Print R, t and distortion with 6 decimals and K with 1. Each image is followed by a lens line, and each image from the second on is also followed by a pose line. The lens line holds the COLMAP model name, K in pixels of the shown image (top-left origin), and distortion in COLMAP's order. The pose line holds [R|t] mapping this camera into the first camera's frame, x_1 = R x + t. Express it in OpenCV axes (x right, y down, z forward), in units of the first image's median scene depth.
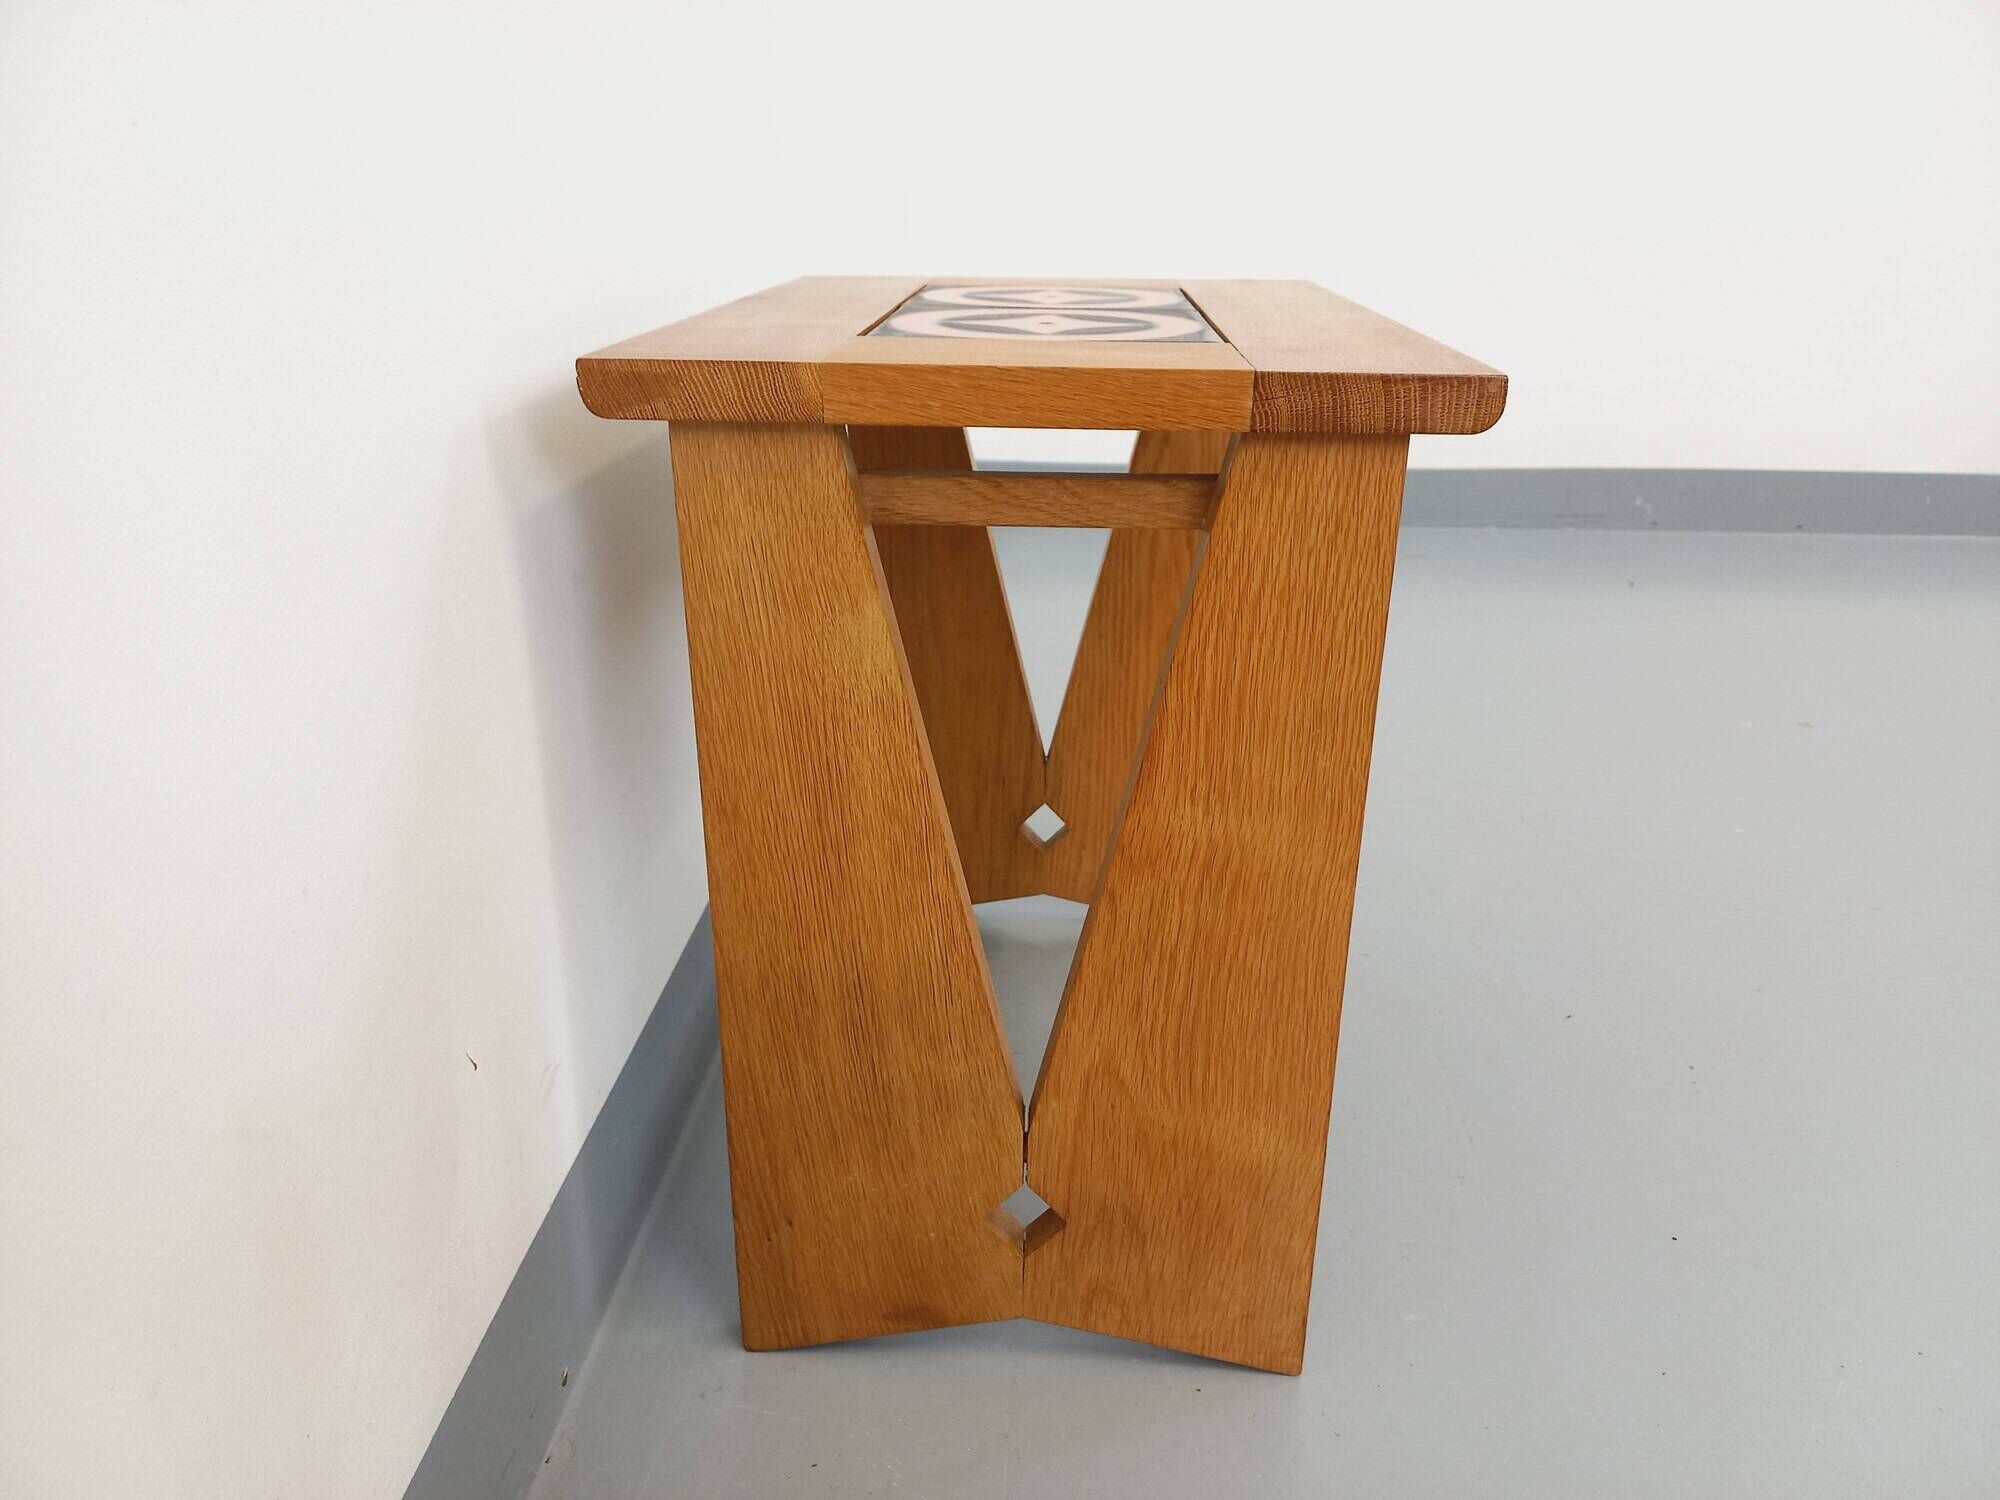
lens RADIAL K [[1435.1, 0, 981.5], [0, 1435.1, 741.0], [0, 0, 1]] dist [0.069241, -0.001950]
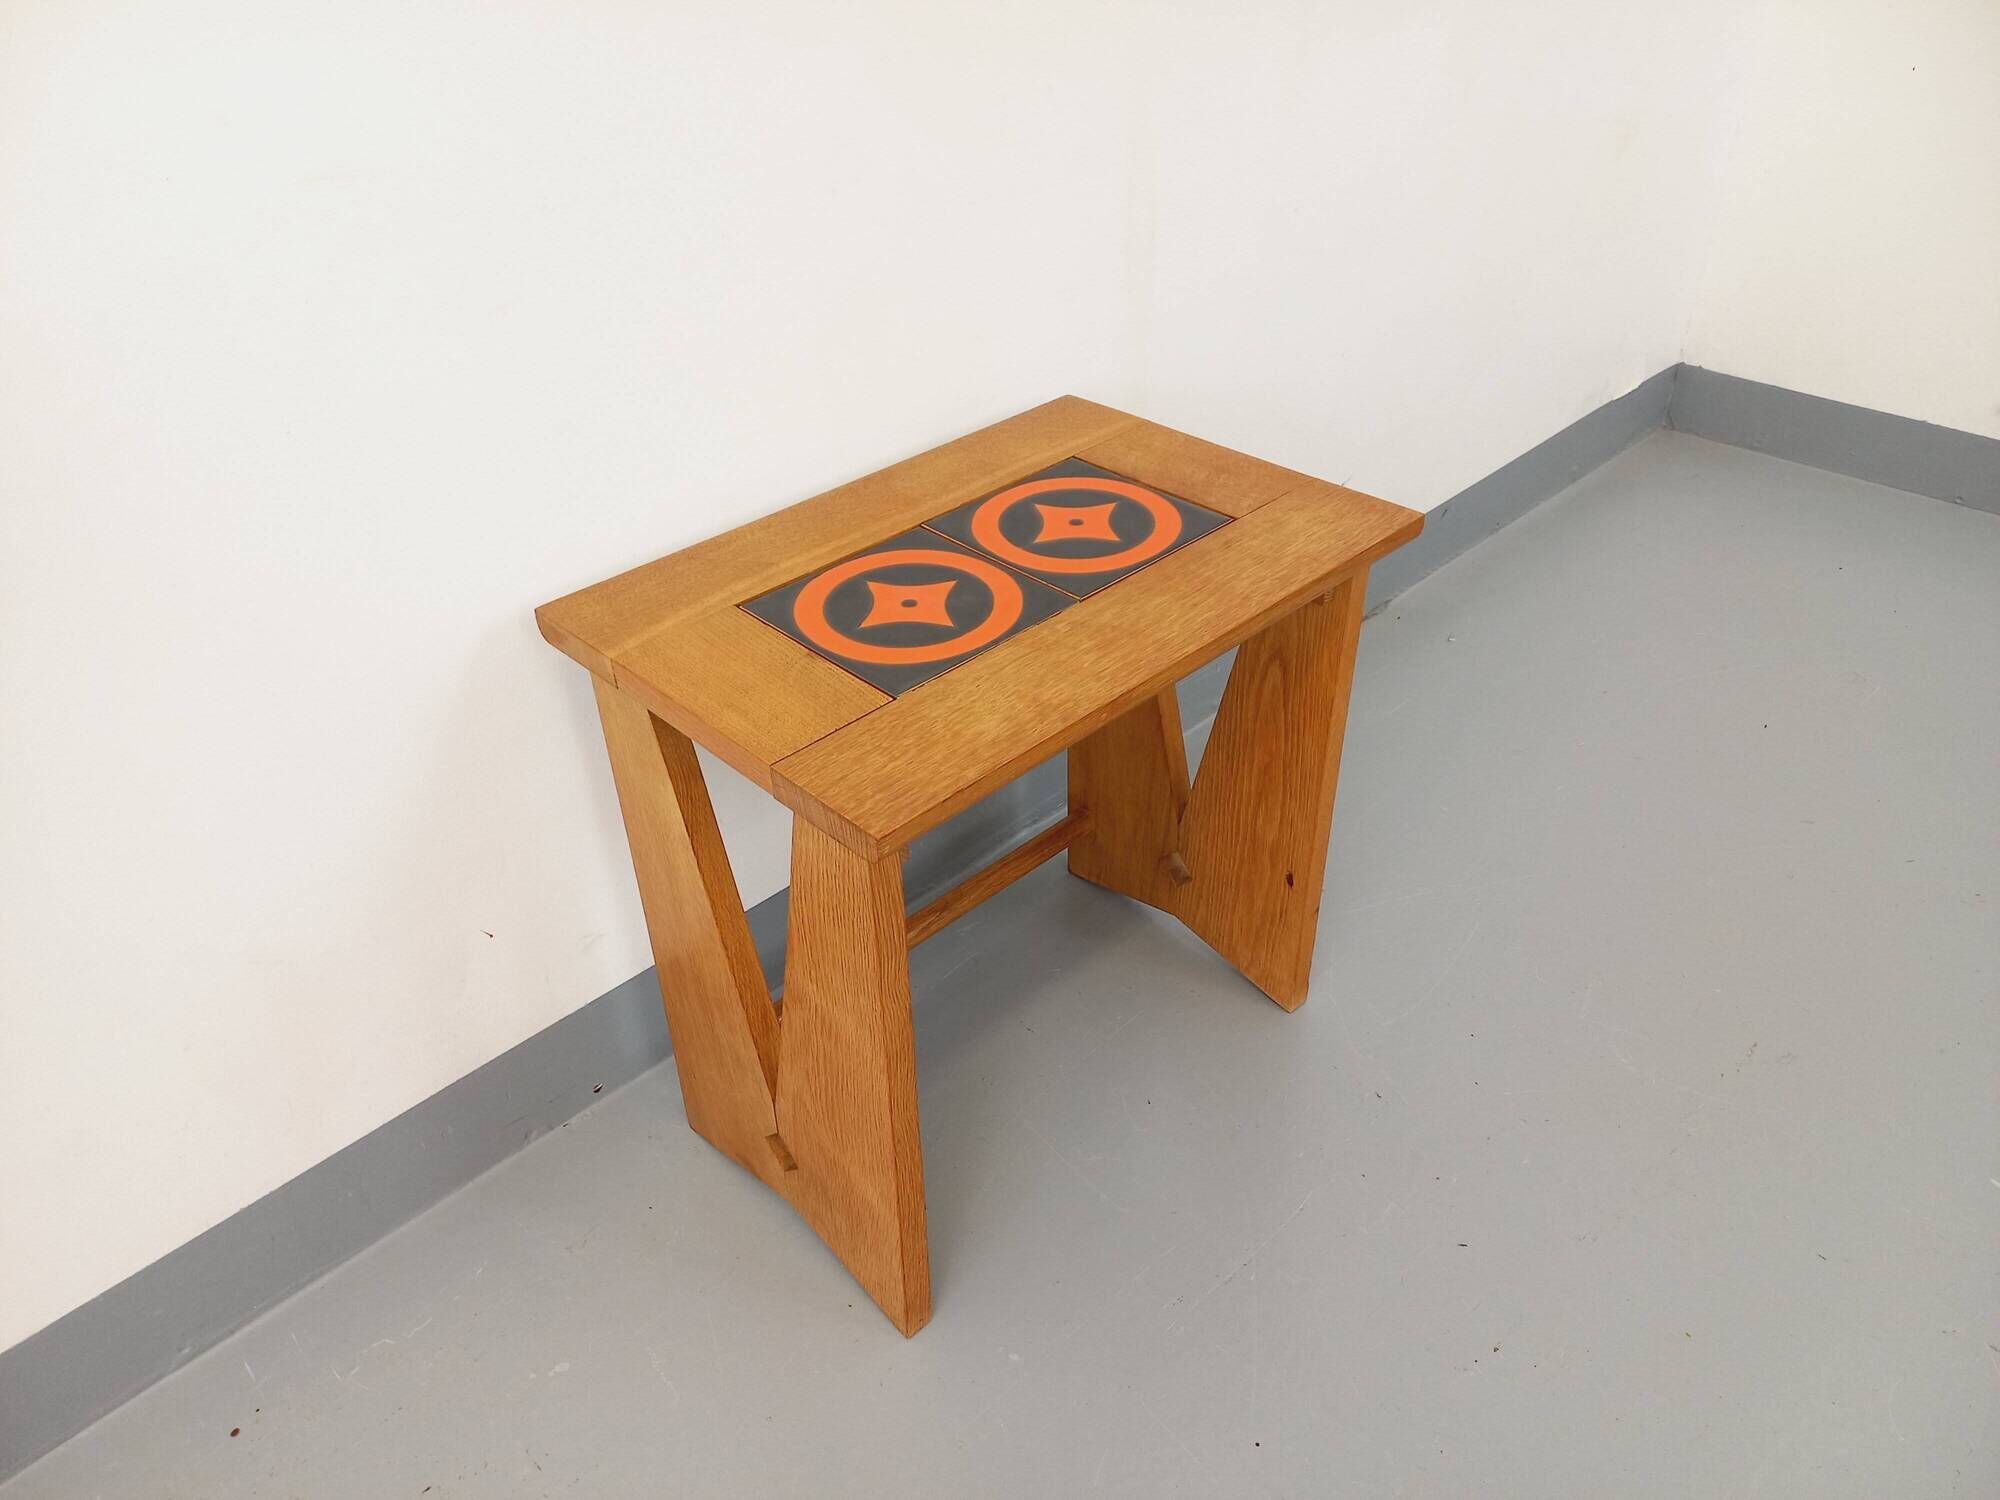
lens RADIAL K [[1408.1, 0, 1005.7], [0, 1408.1, 737.2], [0, 0, 1]] dist [0.093890, -0.080437]
pose [[0.740971, 0.361579, -0.565882, 1.049381], [-0.214961, 0.926038, 0.310235, -0.698416], [0.636203, -0.108233, 0.763893, 0.039456]]
